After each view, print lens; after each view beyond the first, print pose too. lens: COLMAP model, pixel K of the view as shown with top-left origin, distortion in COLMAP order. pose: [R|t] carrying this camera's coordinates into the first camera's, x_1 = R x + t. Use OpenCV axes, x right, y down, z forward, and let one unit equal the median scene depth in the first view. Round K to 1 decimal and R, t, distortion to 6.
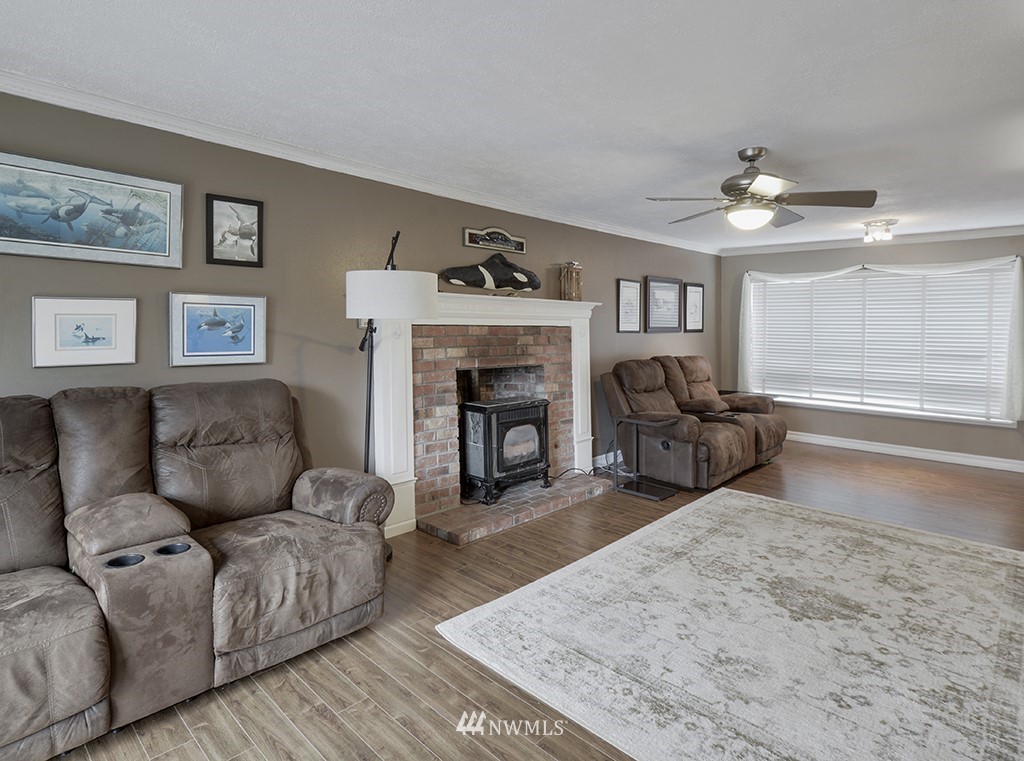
lens RADIAL K [[552.7, 0, 512.0], [0, 552.7, 334.5], [0, 0, 1]] dist [-0.005574, -0.001641]
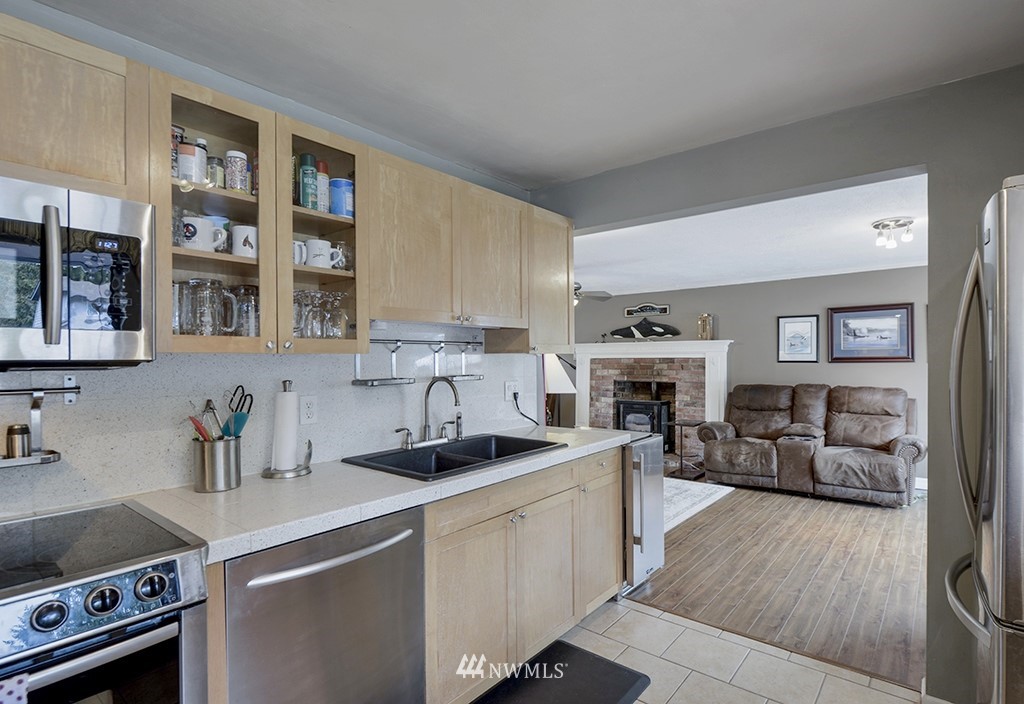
lens RADIAL K [[518.6, 0, 512.0], [0, 518.6, 352.0], [0, 0, 1]] dist [-0.000160, -0.000025]
pose [[0.069705, -0.025857, -0.997232, 1.740659], [-0.011869, 0.999572, -0.026747, 0.014759], [0.997497, 0.013701, 0.069369, 0.492244]]
